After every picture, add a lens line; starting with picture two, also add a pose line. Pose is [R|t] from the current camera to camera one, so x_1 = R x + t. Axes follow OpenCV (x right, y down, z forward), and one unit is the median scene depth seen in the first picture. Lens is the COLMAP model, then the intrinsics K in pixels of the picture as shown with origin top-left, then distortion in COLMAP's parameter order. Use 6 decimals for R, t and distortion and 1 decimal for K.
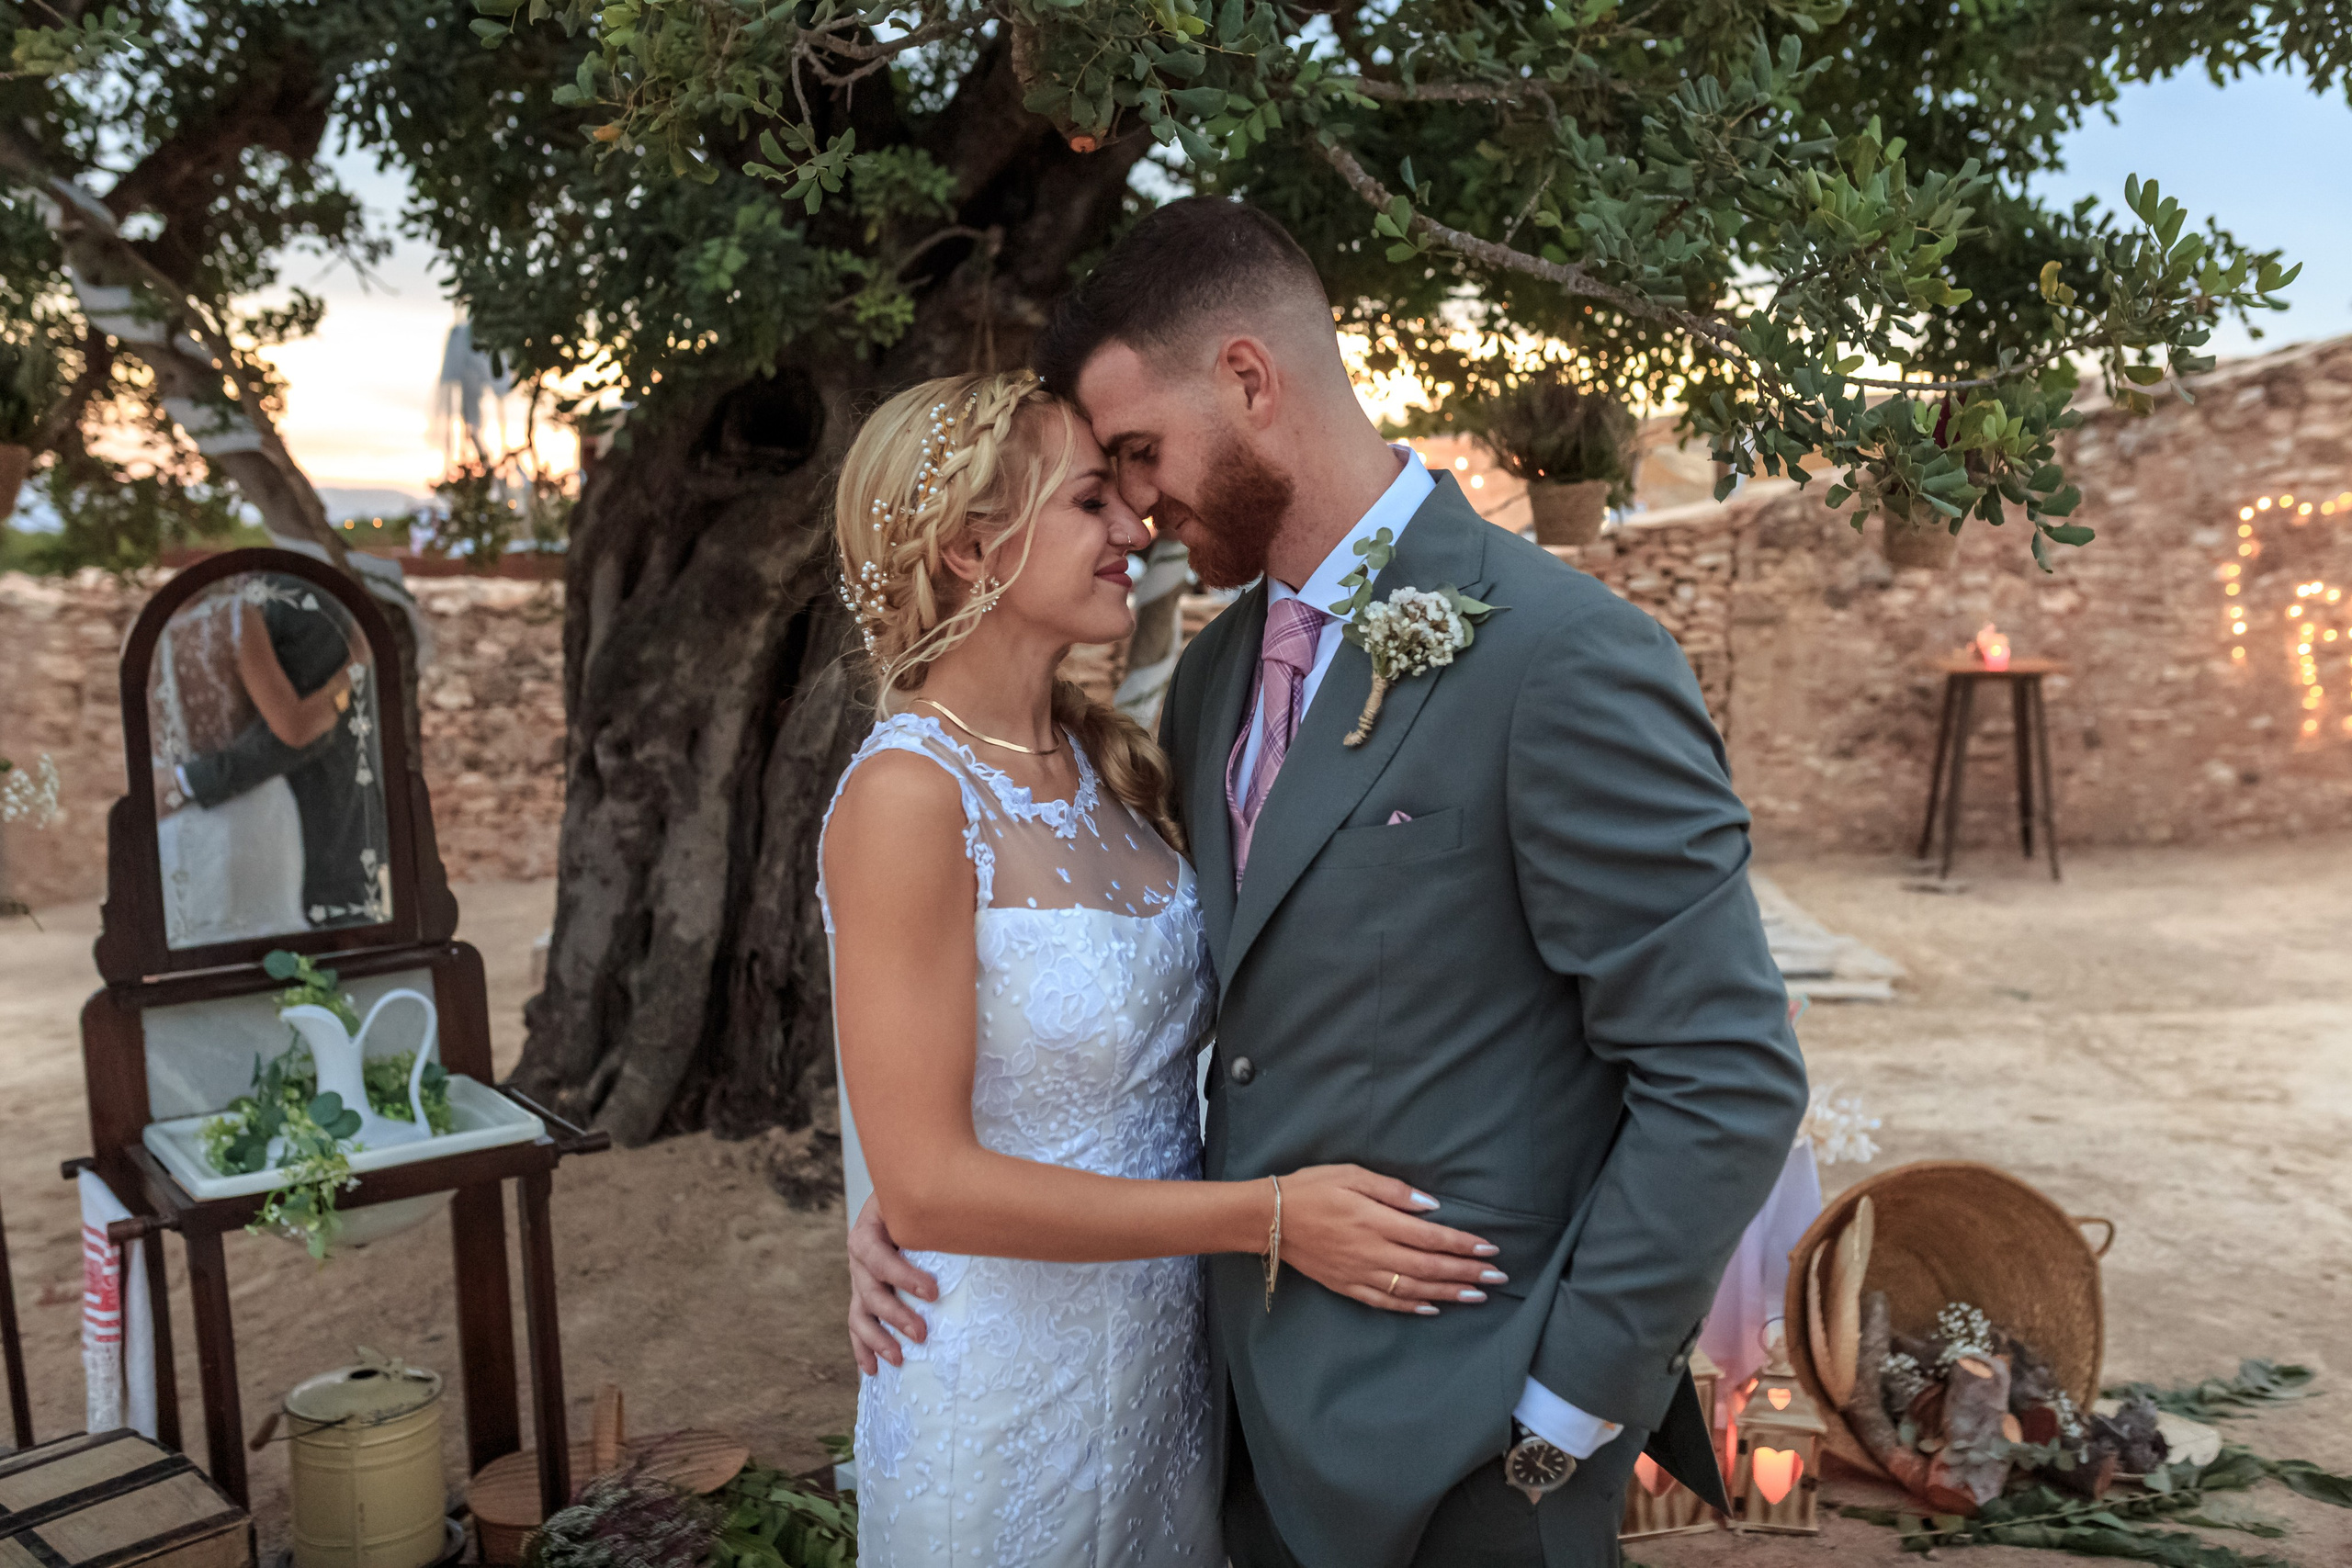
lens RADIAL K [[2316.7, 0, 1177.7], [0, 2316.7, 752.7], [0, 0, 1]] dist [0.011286, -0.018464]
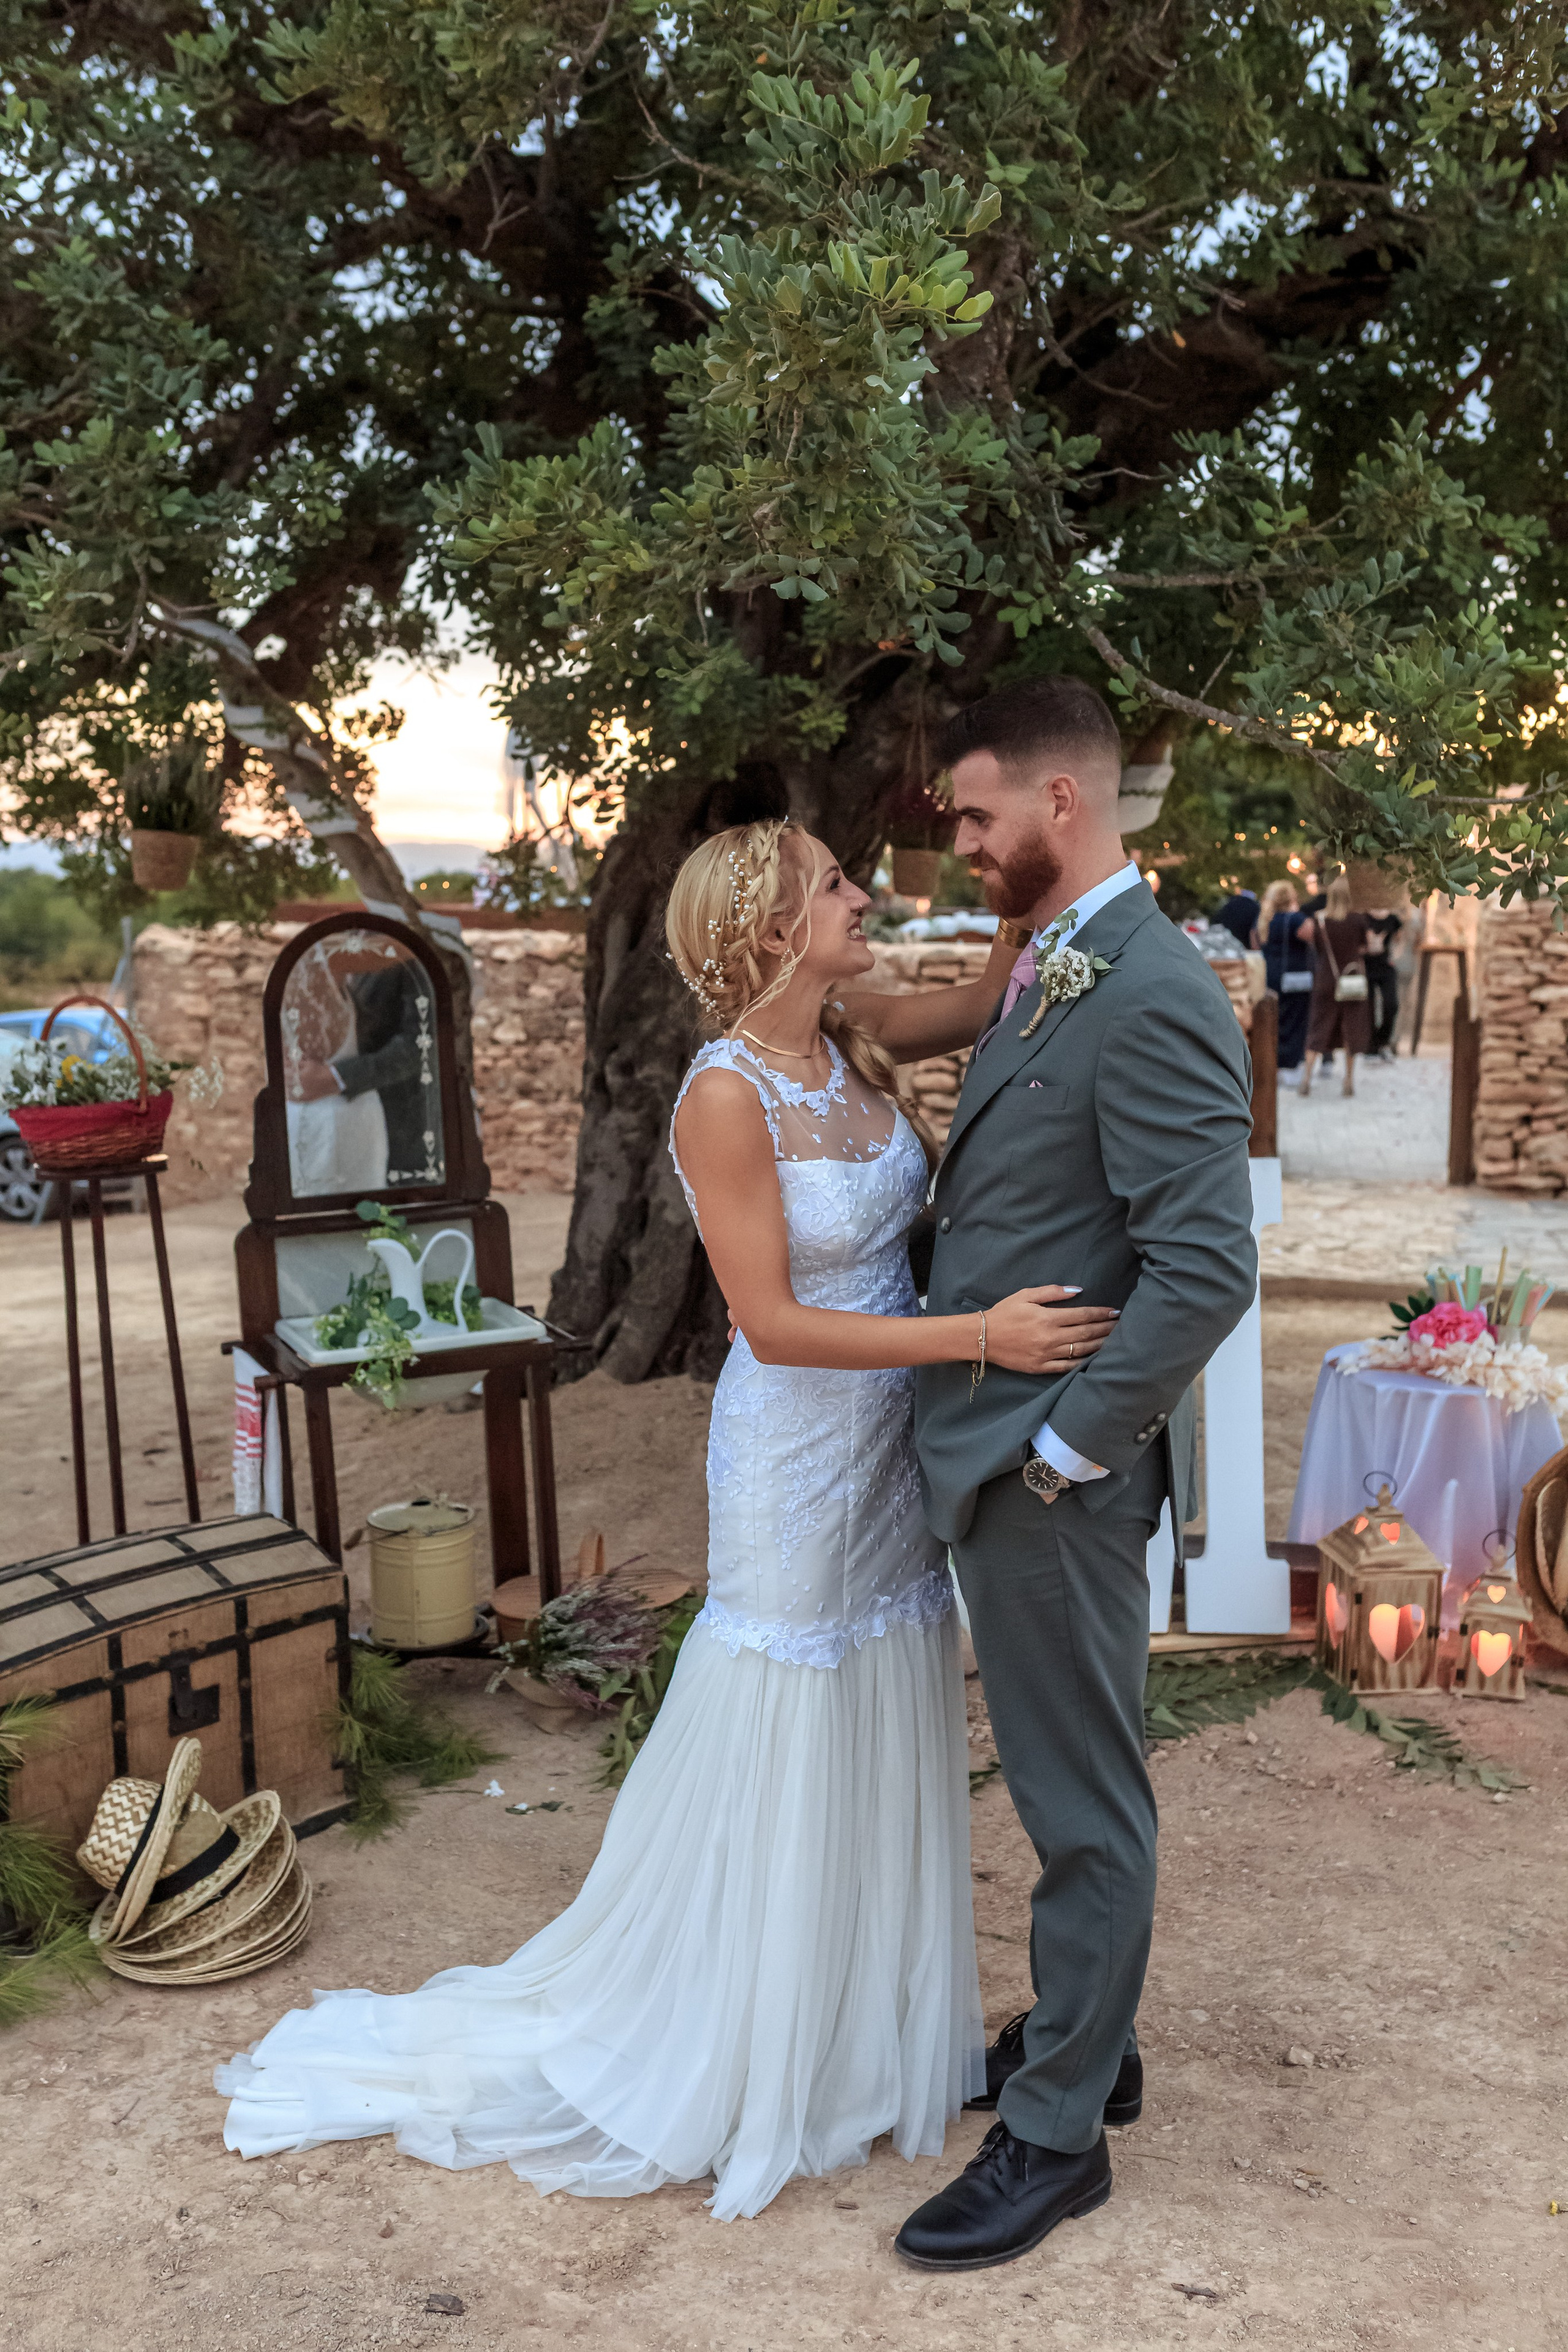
lens RADIAL K [[2316.9, 0, 784.0], [0, 2316.9, 1176.0], [0, 0, 1]] dist [0.011286, -0.018464]
pose [[0.981719, 0.022844, -0.188960, 0.086378], [-0.016917, 0.999315, 0.032919, 0.013933], [0.189583, -0.029121, 0.981433, -0.226507]]
